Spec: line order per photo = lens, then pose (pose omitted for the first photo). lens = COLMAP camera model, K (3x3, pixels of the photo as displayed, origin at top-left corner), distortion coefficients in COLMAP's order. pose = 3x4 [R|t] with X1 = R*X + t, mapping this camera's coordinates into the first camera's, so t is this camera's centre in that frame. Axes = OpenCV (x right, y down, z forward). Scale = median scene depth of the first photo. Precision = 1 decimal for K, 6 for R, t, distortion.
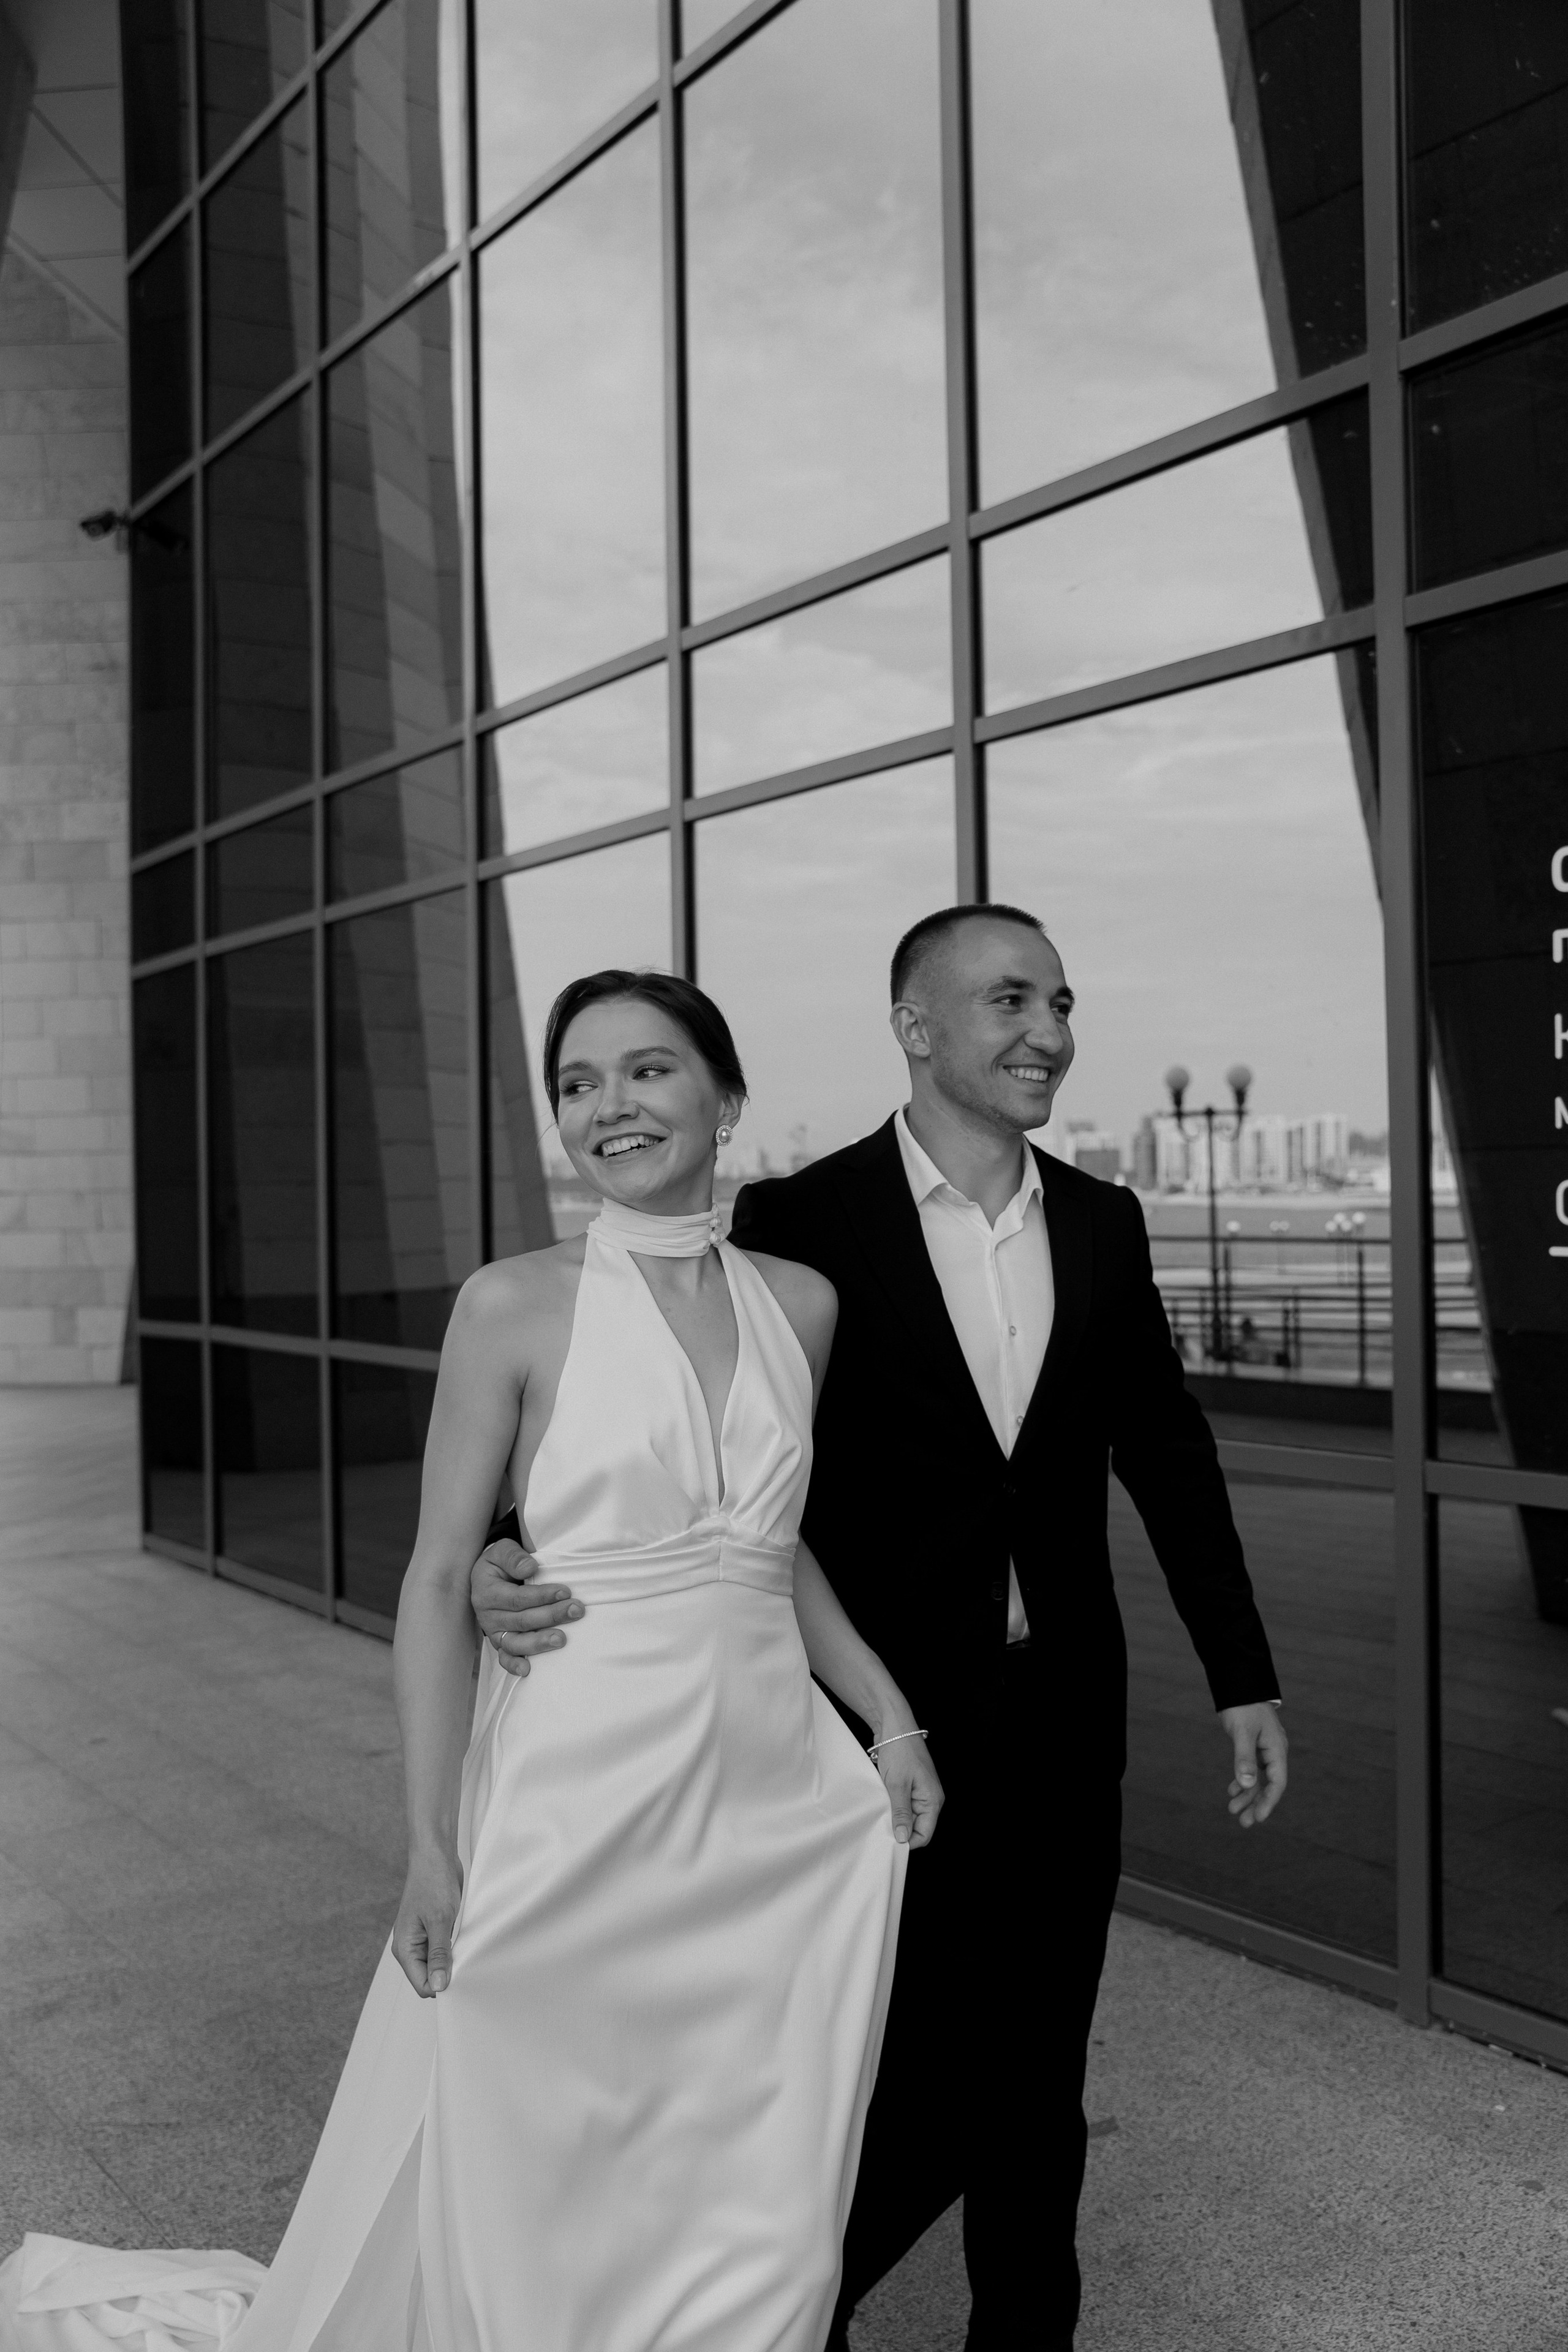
lens RADIAL K [[2046.1, 0, 782.3], [0, 2046.1, 1216.7], [0, 0, 1]] dist [-0.084553, 0.132913]
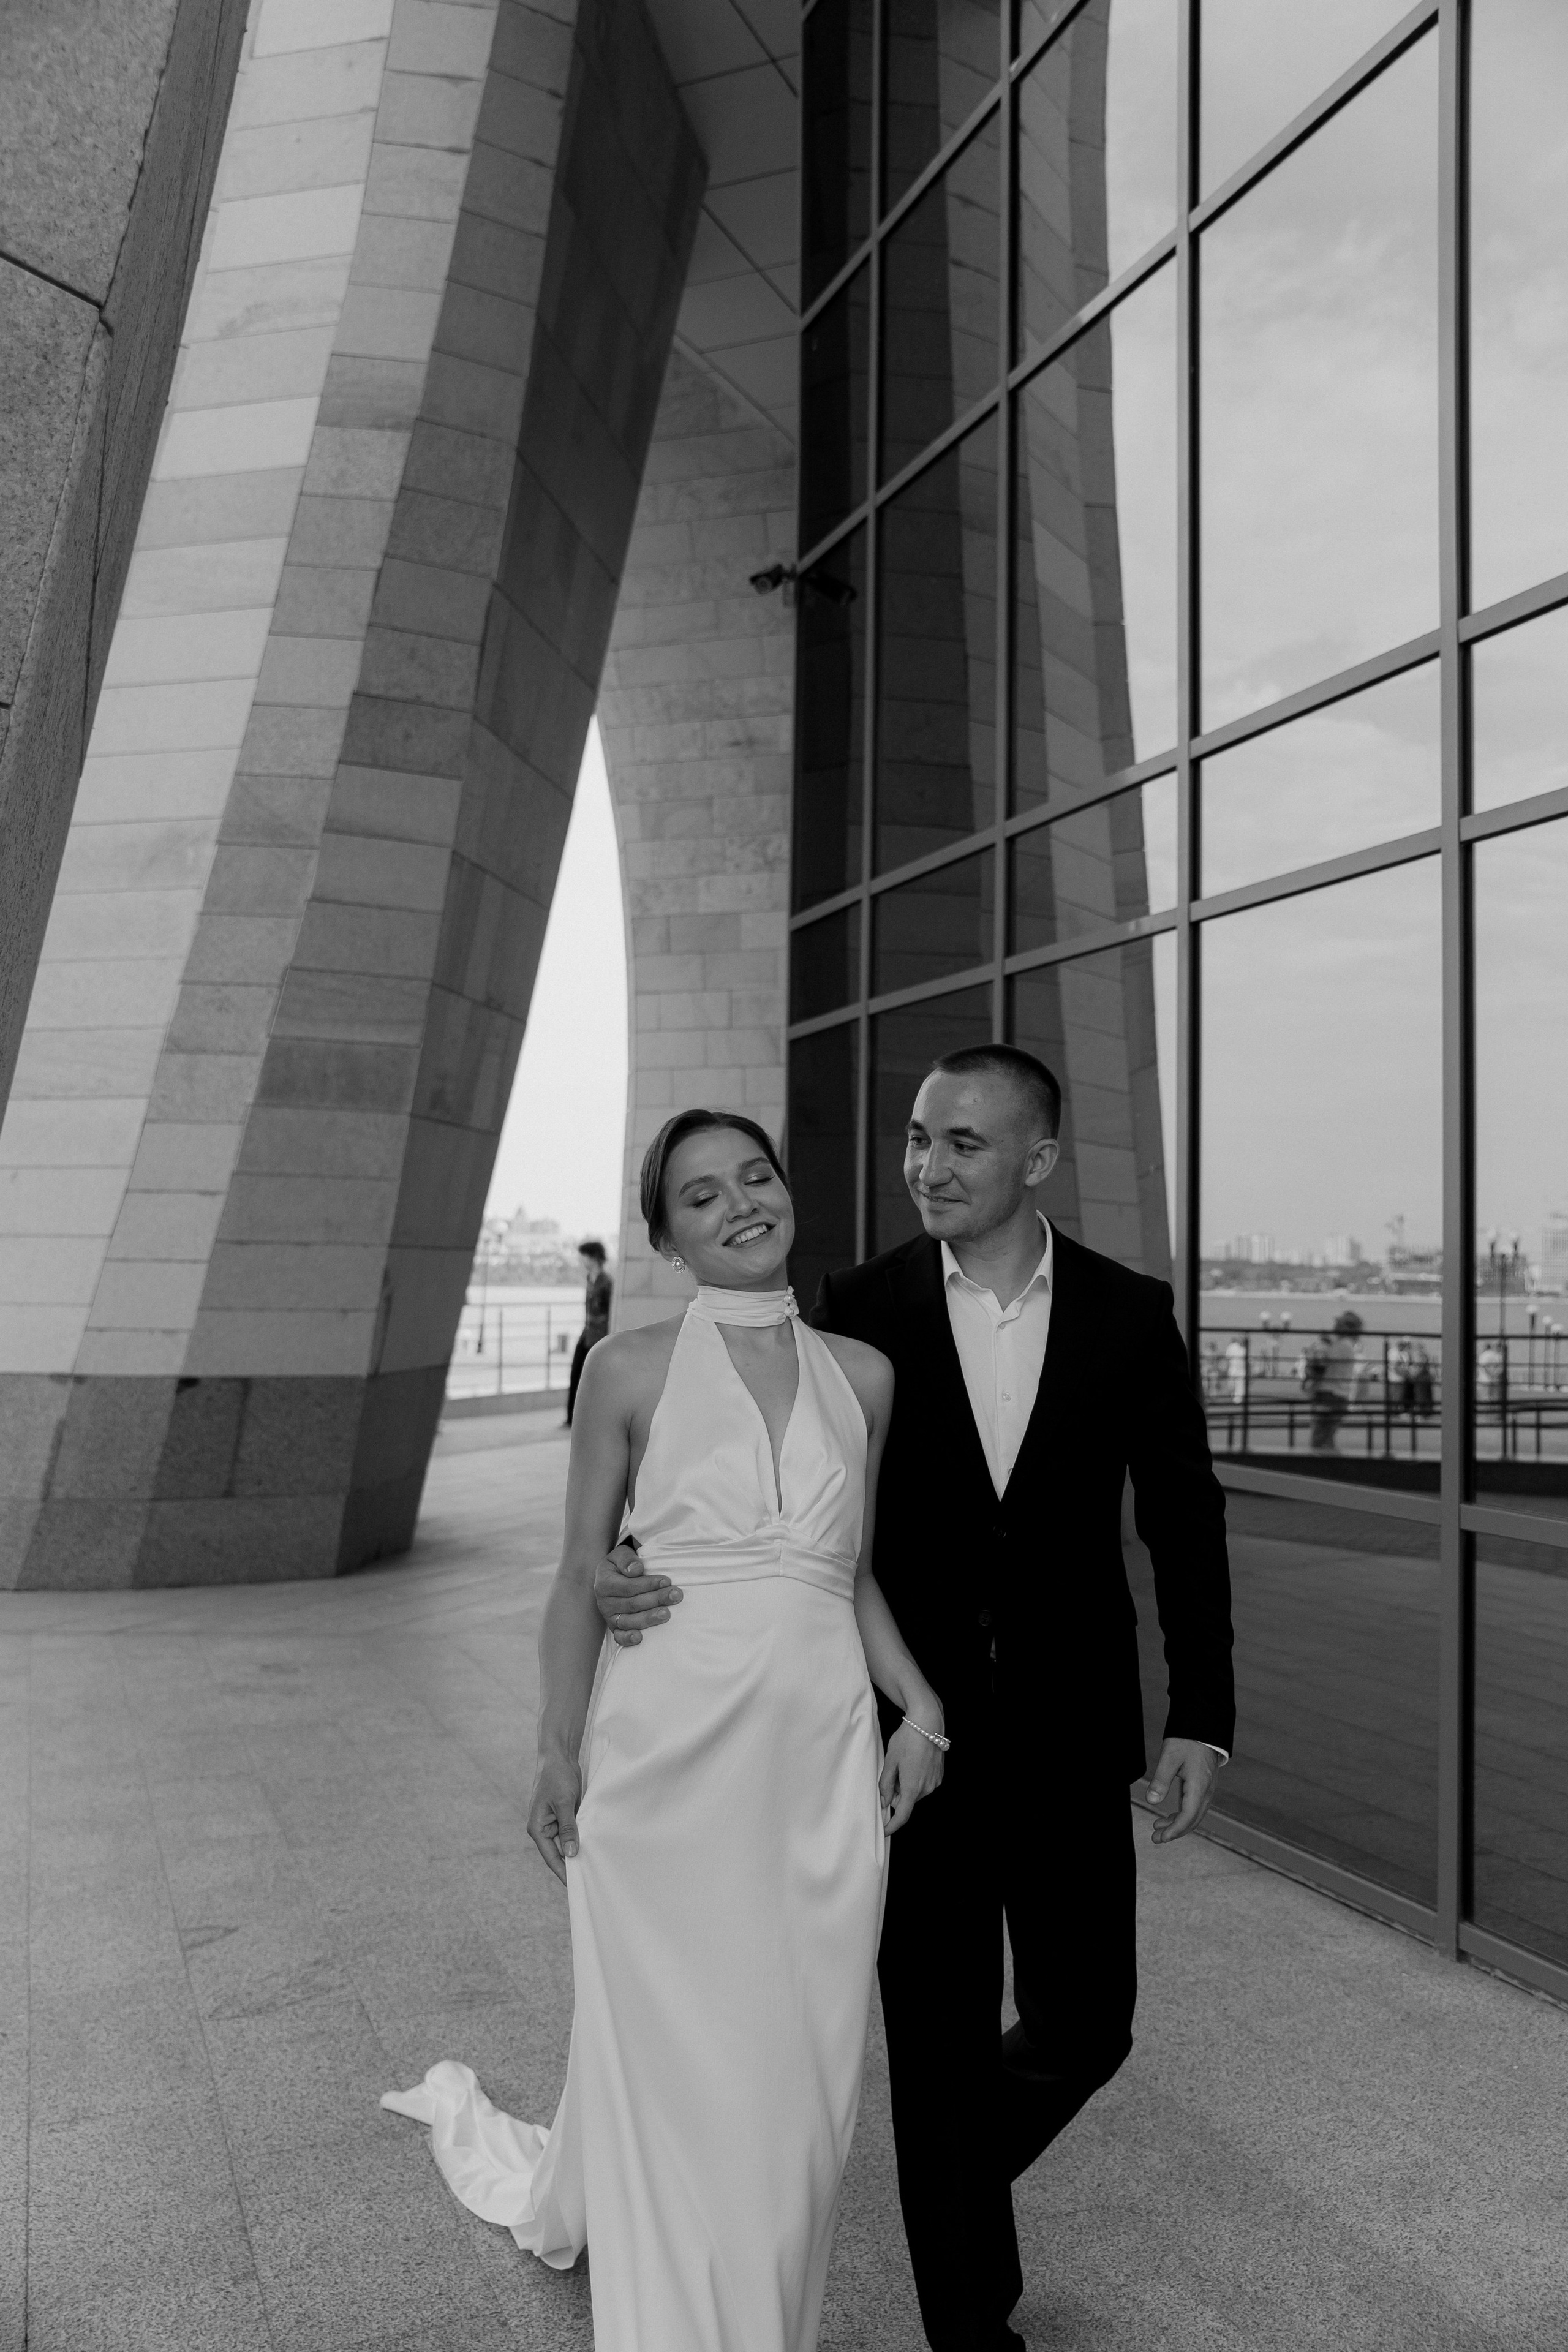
lens RADIAL K [[2783.8, 0, 922.0], [0, 2783.8, 1170.4], [0, 0, 1]] dist [-0.114777, 0.303963]
pose [[0.945353, 0.015351, -0.325686, 0.181093], [-0.030807, 0.998628, -0.042353, -0.000958], [0.324589, 0.050072, 0.944529, -0.241116]]
